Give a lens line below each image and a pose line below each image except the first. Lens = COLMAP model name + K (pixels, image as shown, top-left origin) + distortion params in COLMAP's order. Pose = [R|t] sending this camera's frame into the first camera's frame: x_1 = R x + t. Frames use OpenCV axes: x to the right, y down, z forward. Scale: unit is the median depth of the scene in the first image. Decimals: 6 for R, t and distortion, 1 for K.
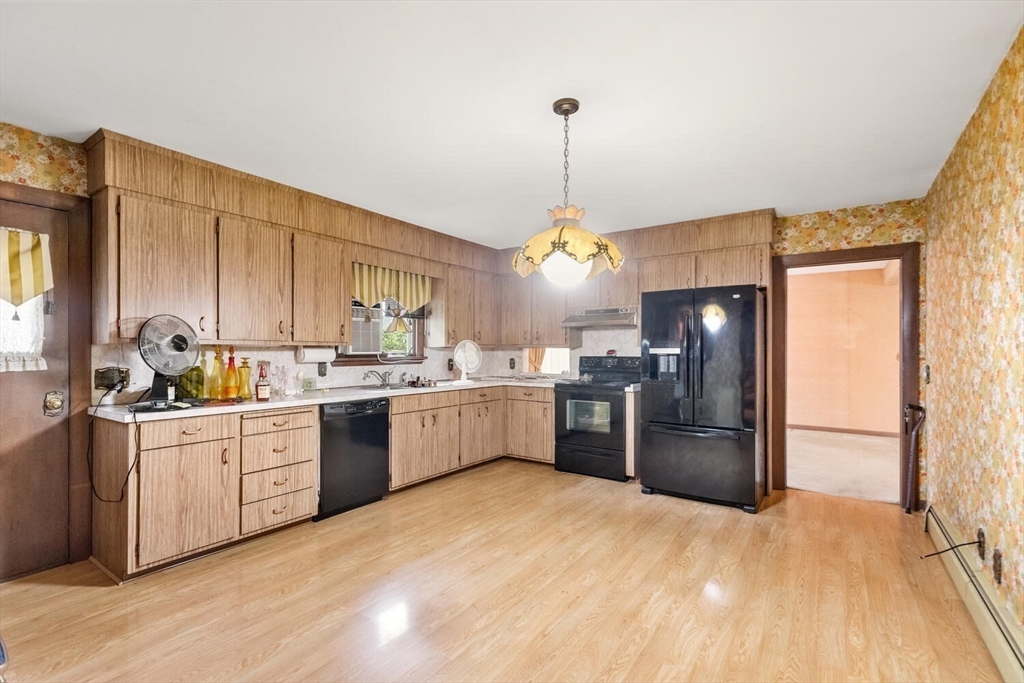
lens RADIAL K [[471.7, 0, 507.5], [0, 471.7, 349.0], [0, 0, 1]] dist [0.009702, -0.000983]
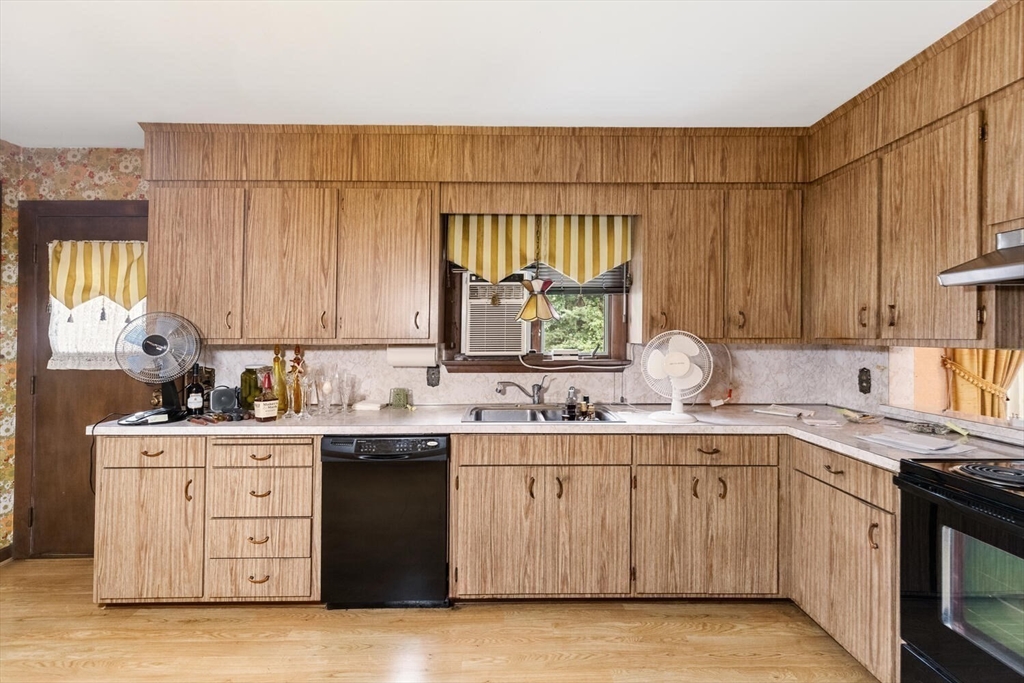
lens RADIAL K [[471.7, 0, 513.0], [0, 471.7, 332.5], [0, 0, 1]] dist [0.009702, -0.000983]
pose [[0.586217, -0.003918, -0.810144, 0.302036], [0.005364, 0.999985, -0.000955, -0.025361], [0.810136, -0.003786, 0.586230, 0.840467]]
